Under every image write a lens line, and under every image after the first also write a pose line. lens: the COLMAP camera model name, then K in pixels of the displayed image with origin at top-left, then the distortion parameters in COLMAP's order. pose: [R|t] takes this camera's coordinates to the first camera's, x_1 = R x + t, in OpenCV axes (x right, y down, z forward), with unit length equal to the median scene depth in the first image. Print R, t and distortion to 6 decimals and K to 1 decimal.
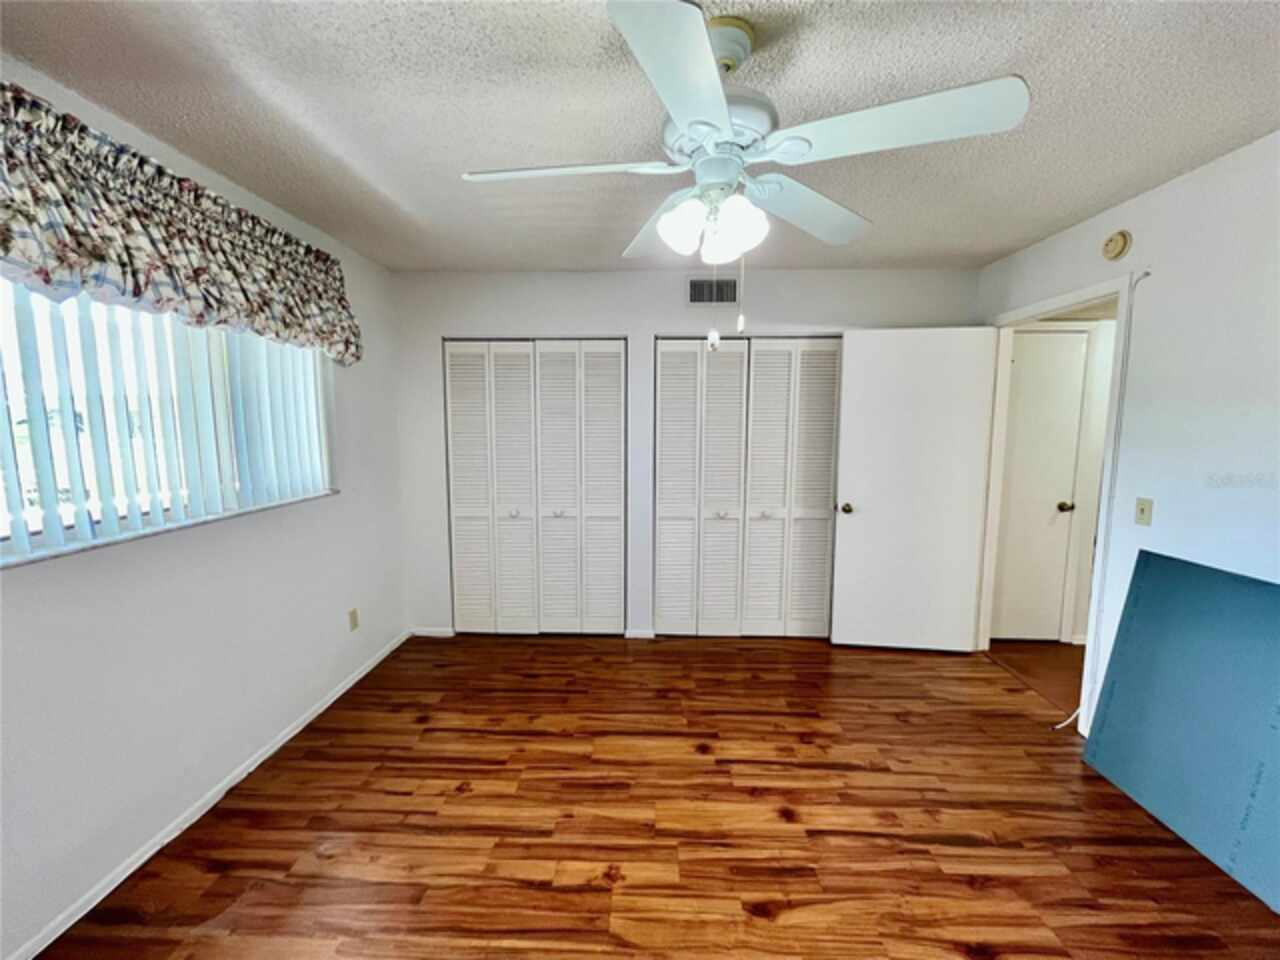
lens RADIAL K [[521.6, 0, 636.1], [0, 521.6, 472.1], [0, 0, 1]] dist [-0.000852, 0.000132]
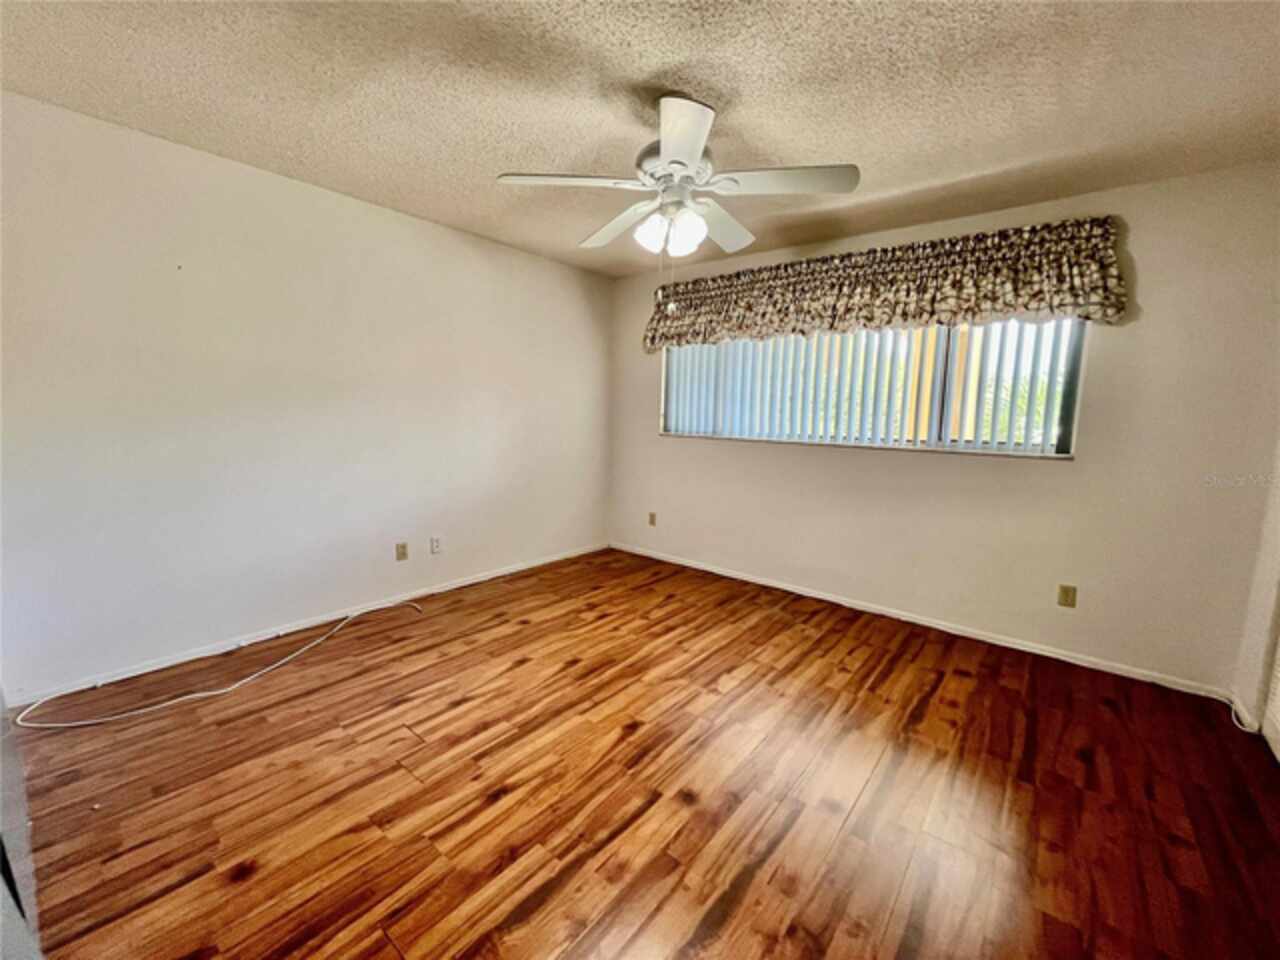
lens RADIAL K [[521.6, 0, 631.3], [0, 521.6, 468.0], [0, 0, 1]] dist [-0.000852, 0.000132]
pose [[-0.614803, 0.069374, -0.785623, 1.104807], [-0.101933, 0.980779, 0.166377, -0.036818], [0.782065, 0.182370, -0.595915, 1.476020]]
